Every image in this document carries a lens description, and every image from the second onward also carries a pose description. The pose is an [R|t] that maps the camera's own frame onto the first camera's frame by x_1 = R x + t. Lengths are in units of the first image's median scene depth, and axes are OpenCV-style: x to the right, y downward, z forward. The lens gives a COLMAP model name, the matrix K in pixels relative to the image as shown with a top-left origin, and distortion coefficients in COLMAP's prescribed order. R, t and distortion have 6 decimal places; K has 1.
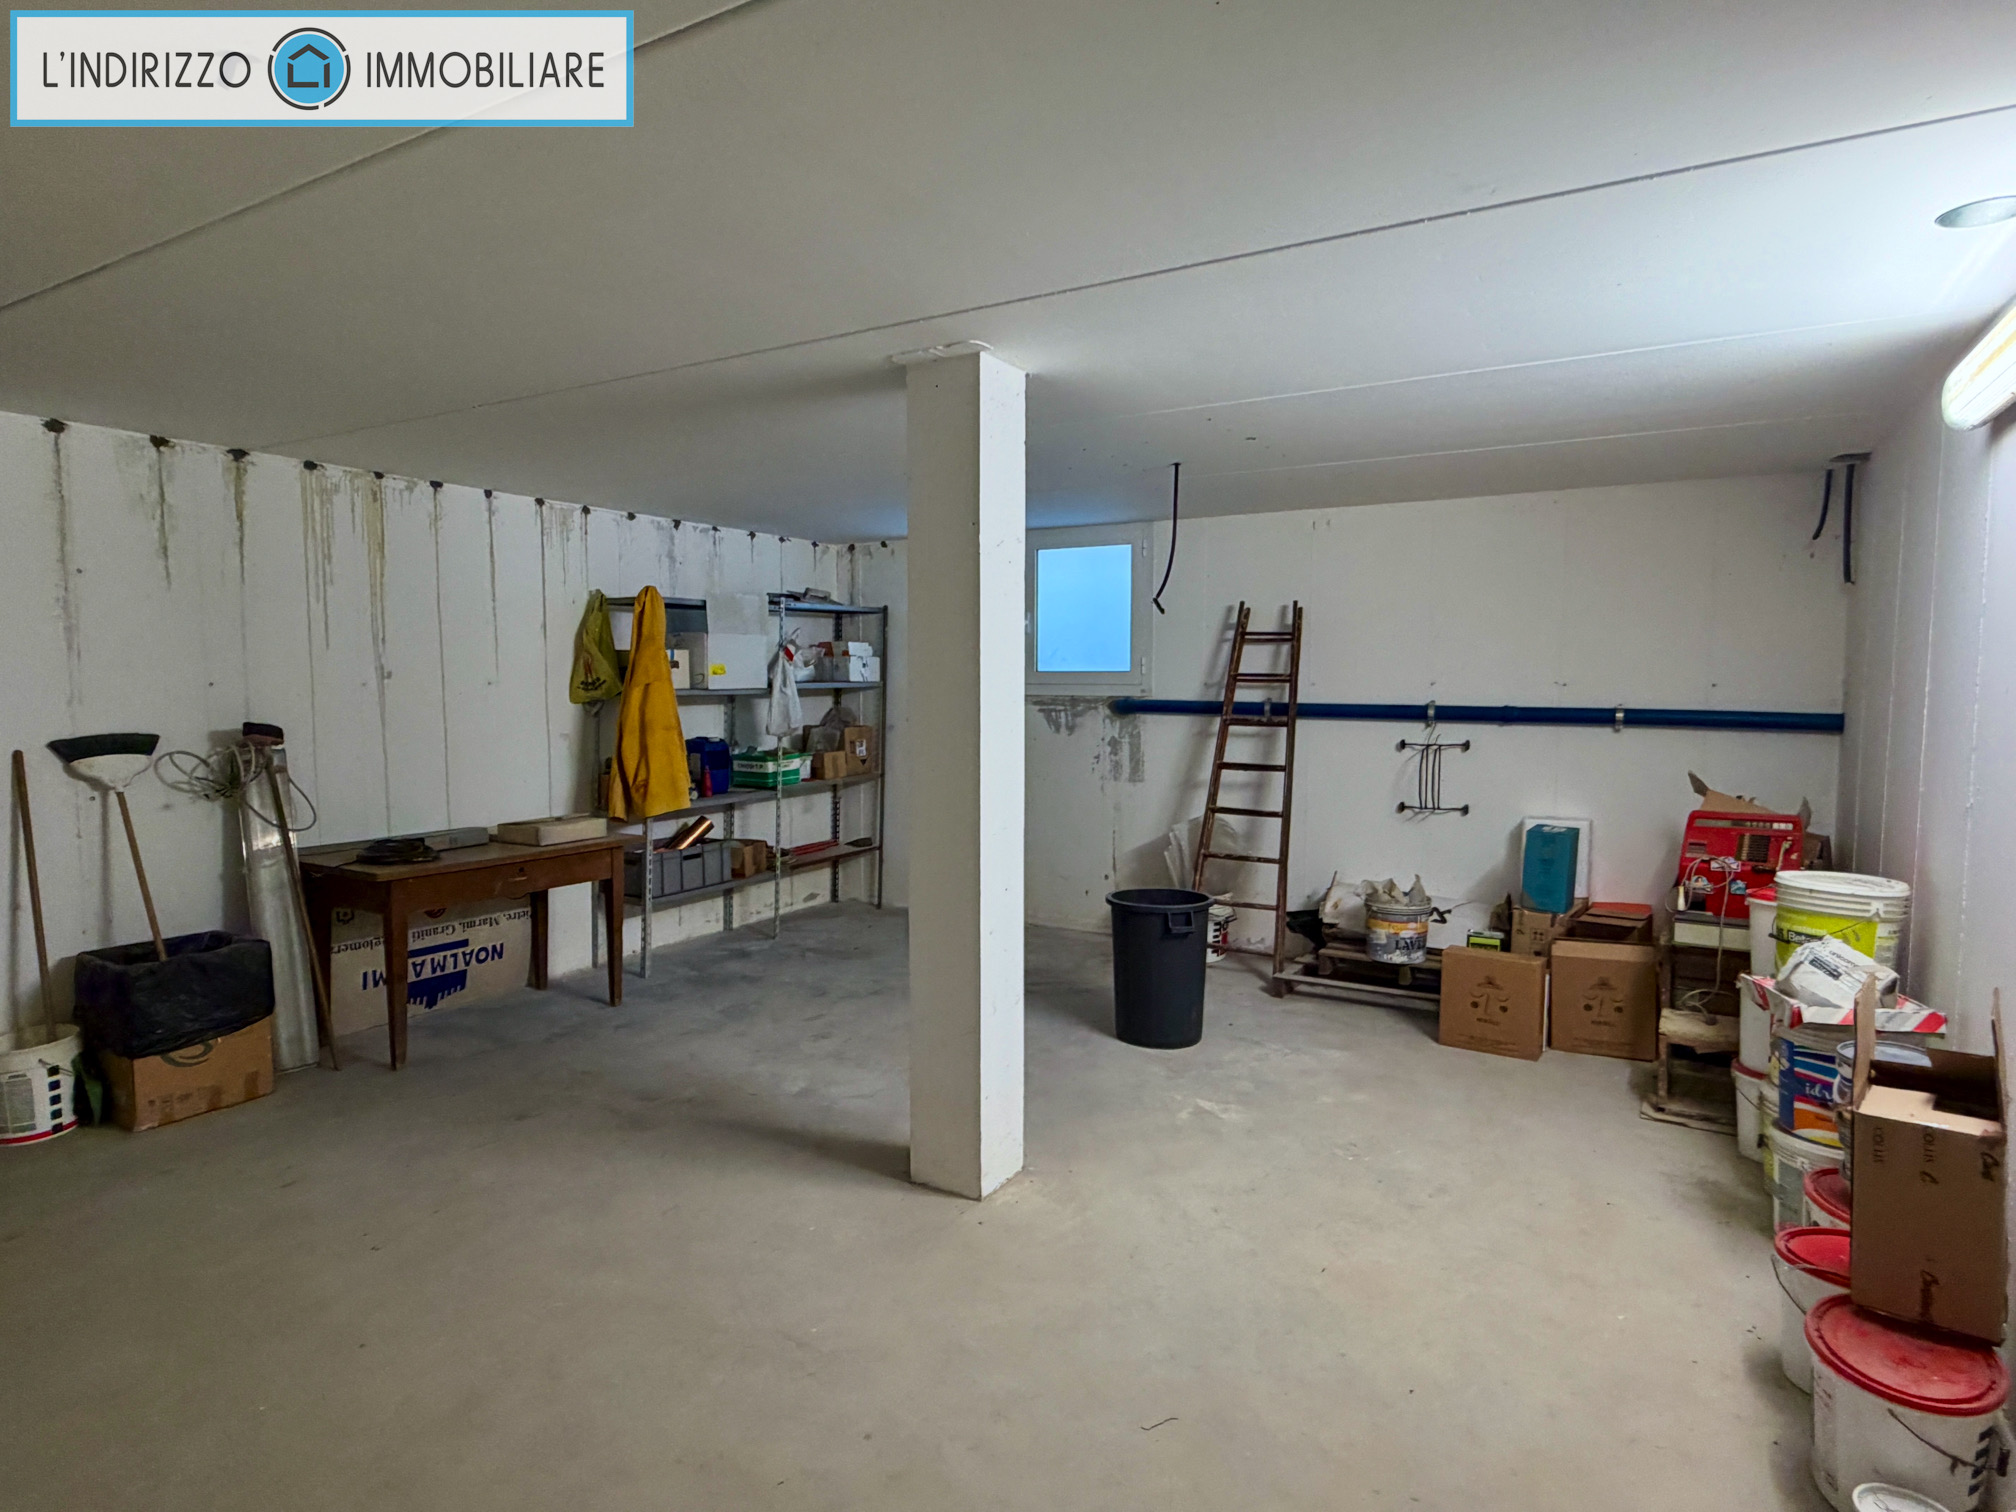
lens RADIAL K [[1120.0, 0, 1002.8], [0, 1120.0, 760.9], [0, 0, 1]] dist [0.000680, -0.000115]
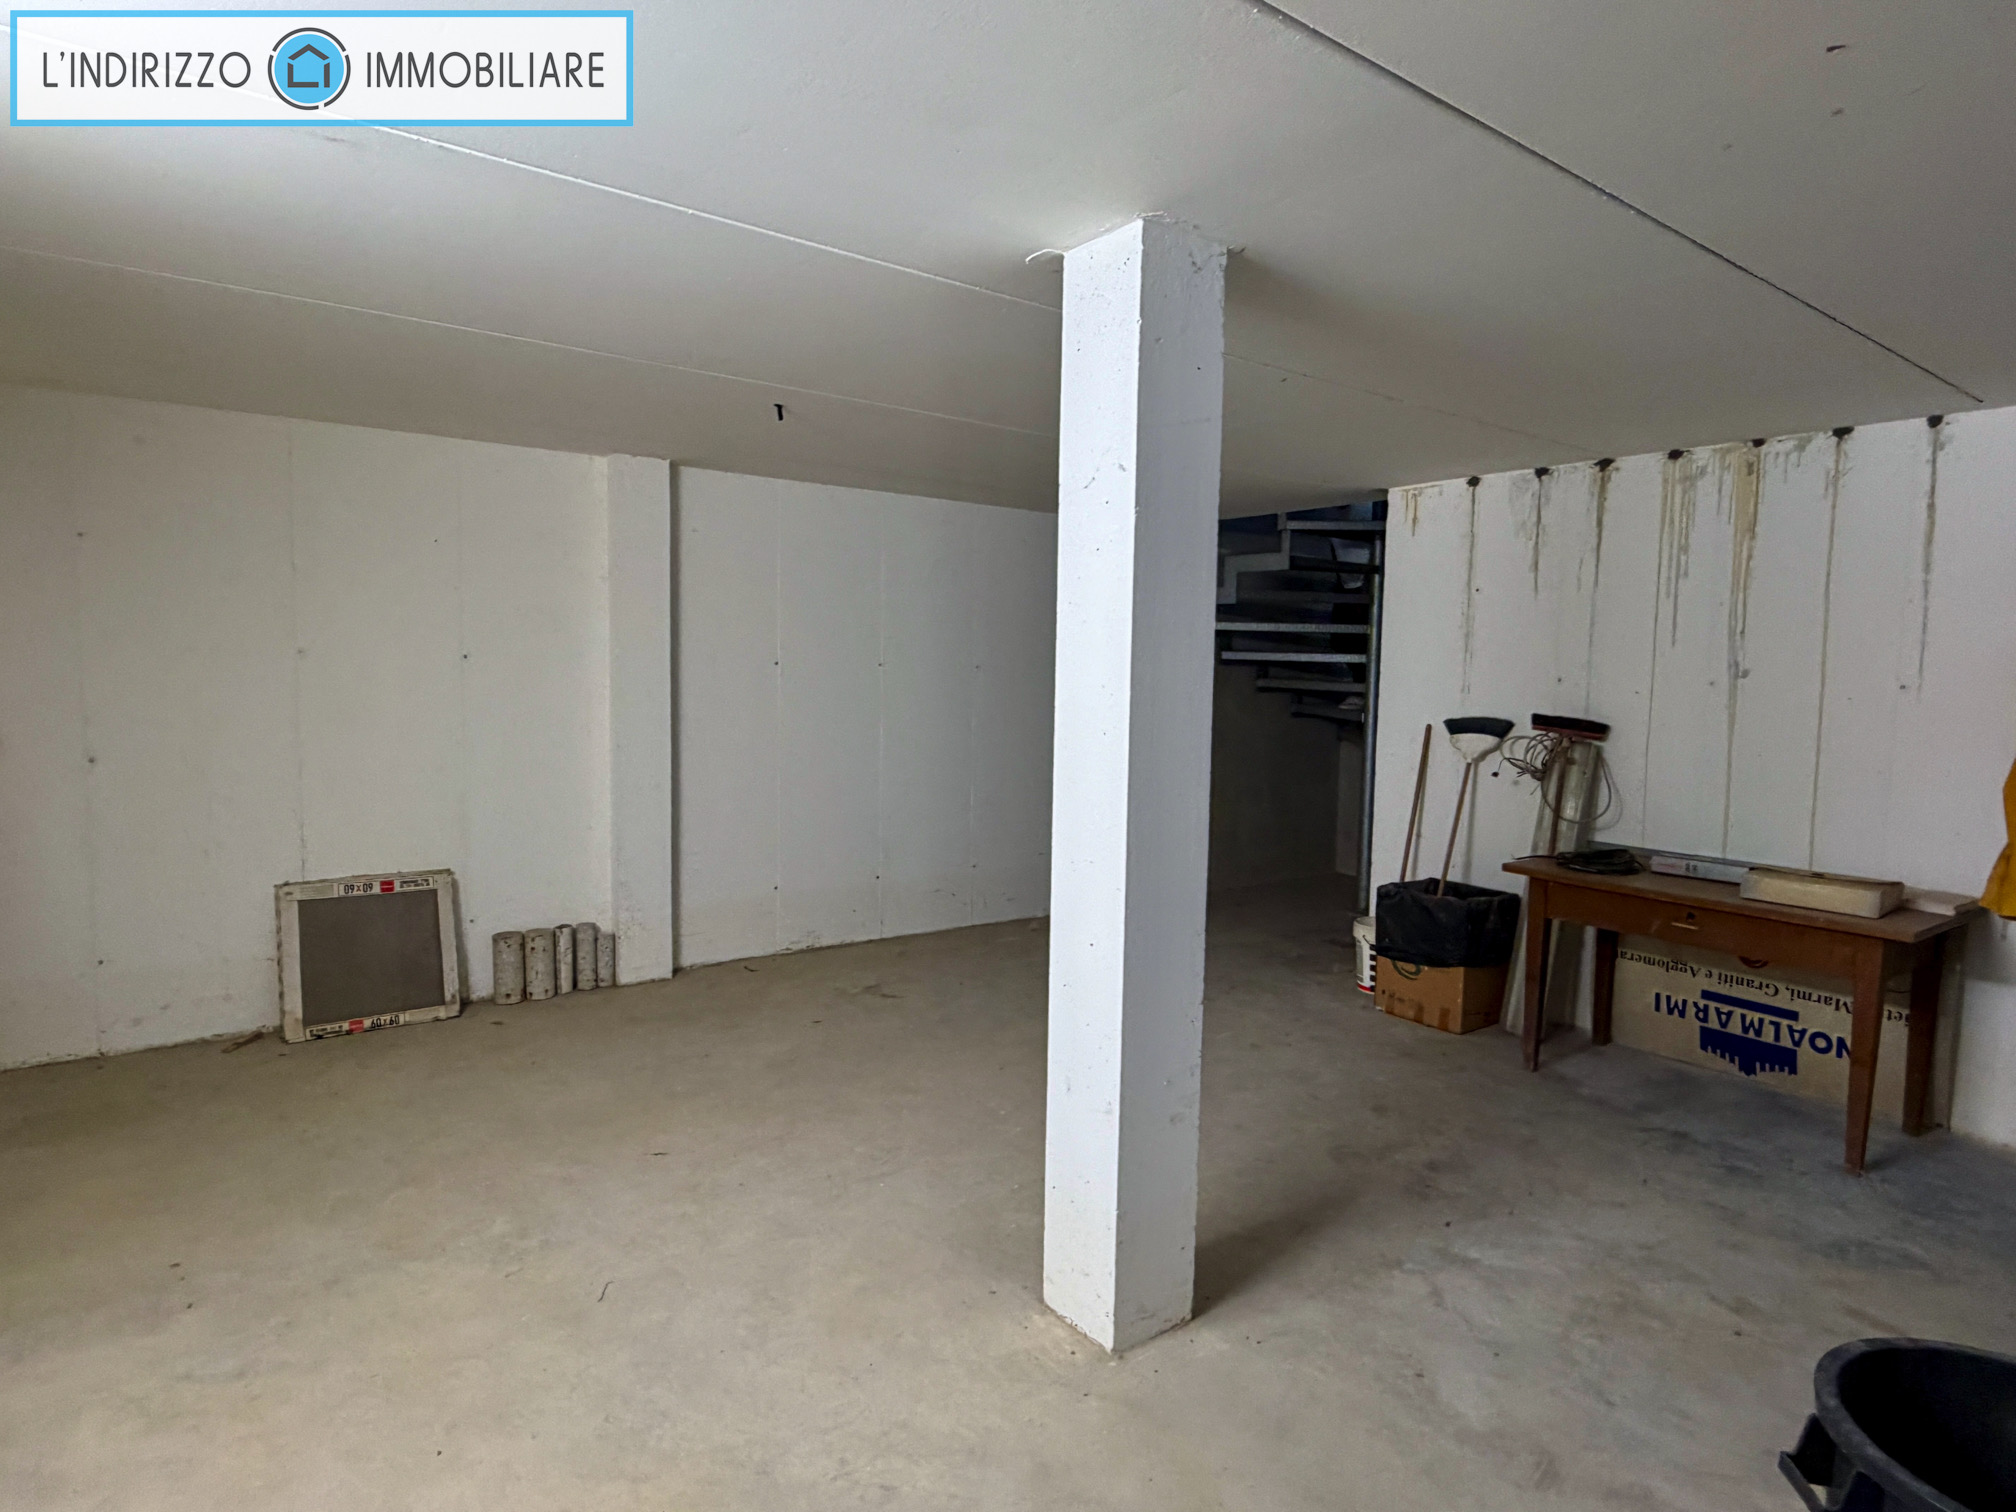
lens RADIAL K [[1120.0, 0, 1002.6], [0, 1120.0, 750.4], [0, 0, 1]] dist [0.000680, -0.000115]
pose [[-0.389705, 0.061227, -0.918902, 0.499004], [-0.087283, 0.990841, 0.103036, -0.060611], [0.916794, 0.120358, -0.380792, 0.858817]]
